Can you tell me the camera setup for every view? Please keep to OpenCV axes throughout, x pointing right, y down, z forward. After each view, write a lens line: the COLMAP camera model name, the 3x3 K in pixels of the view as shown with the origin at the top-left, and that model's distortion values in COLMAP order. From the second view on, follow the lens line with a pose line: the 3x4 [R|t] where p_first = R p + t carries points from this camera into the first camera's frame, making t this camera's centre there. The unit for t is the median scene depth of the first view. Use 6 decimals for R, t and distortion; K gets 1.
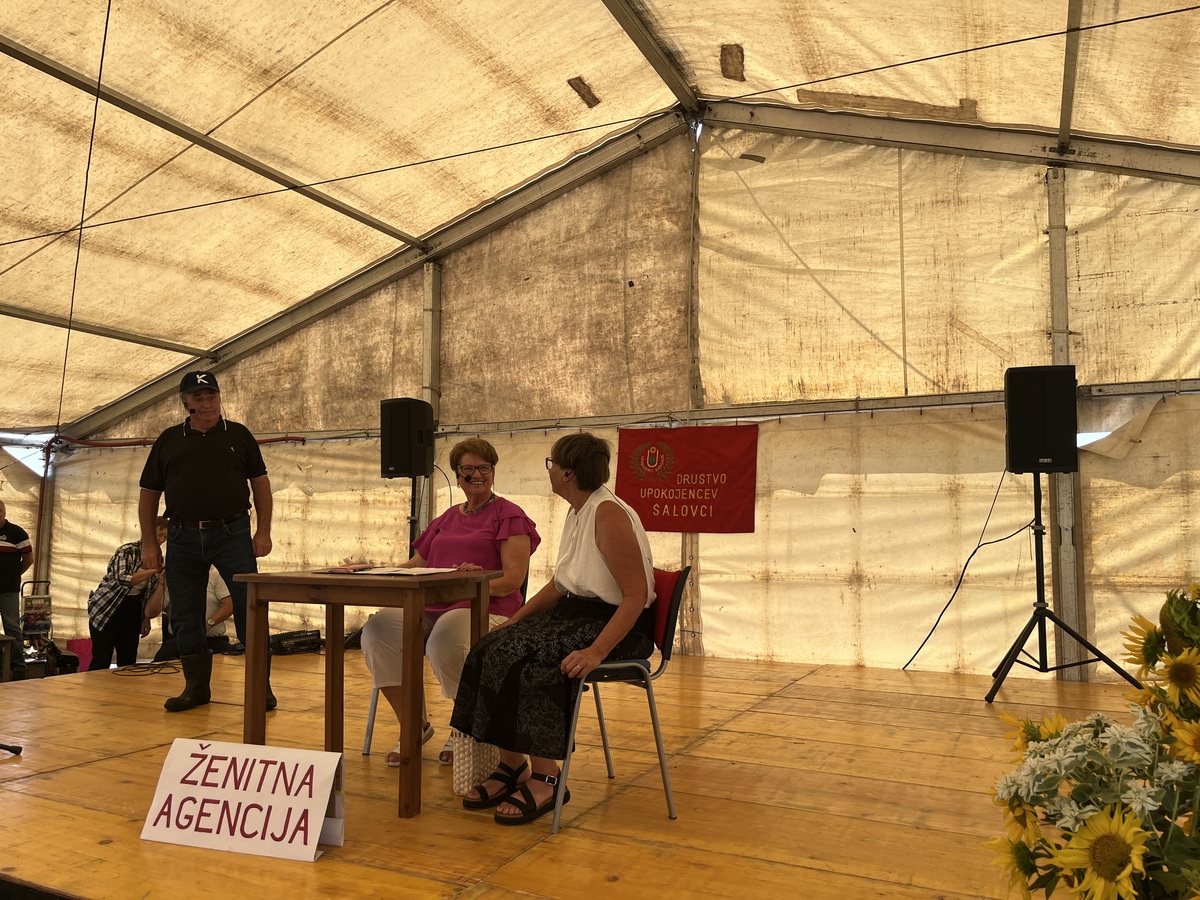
lens RADIAL K [[898.5, 0, 603.0], [0, 898.5, 452.3], [0, 0, 1]] dist [0.081754, -0.192722]
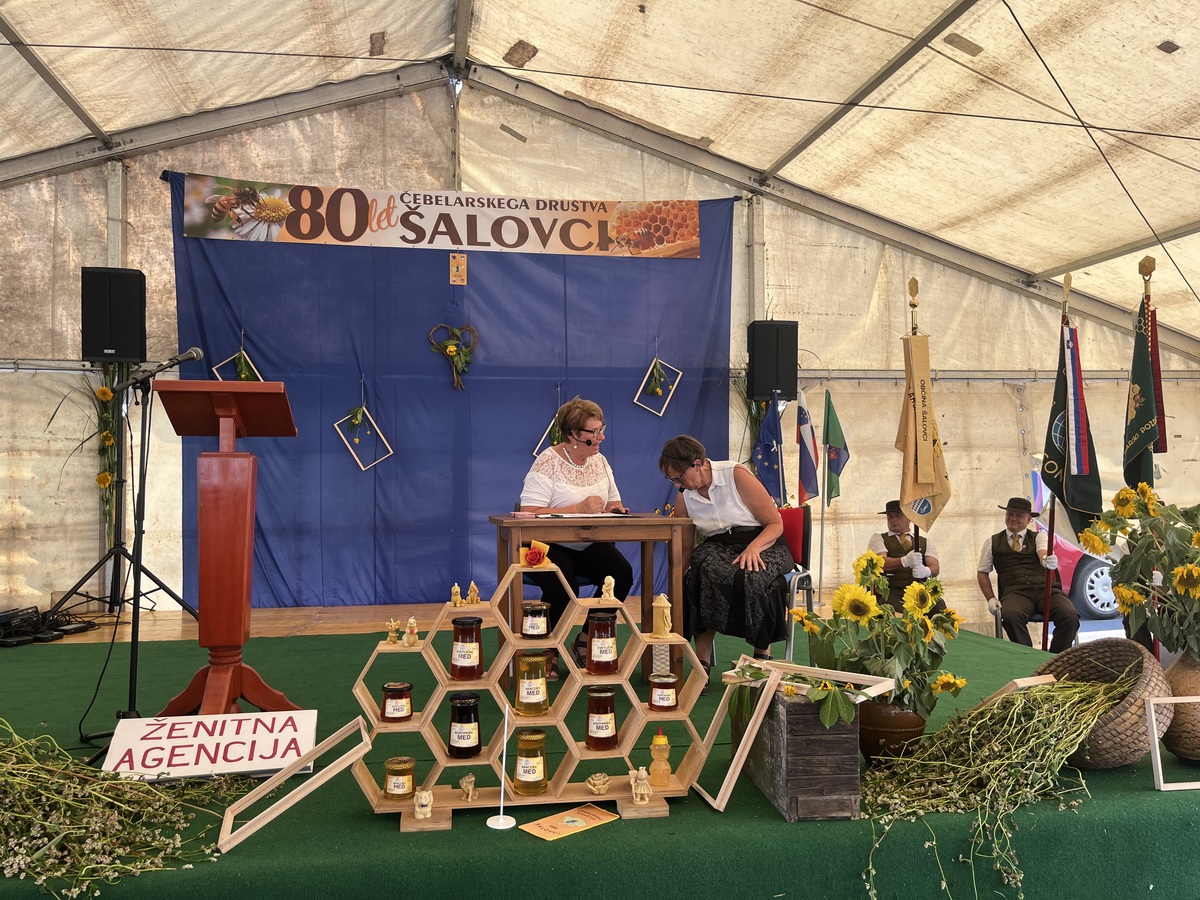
lens RADIAL K [[902.3, 0, 603.9], [0, 902.3, 453.0], [0, 0, 1]] dist [0.070191, -0.095996]
pose [[0.810260, 0.006093, 0.586038, -0.352405], [-0.043989, 0.997758, 0.050446, -0.007871], [-0.584417, -0.066654, 0.808712, 0.056296]]
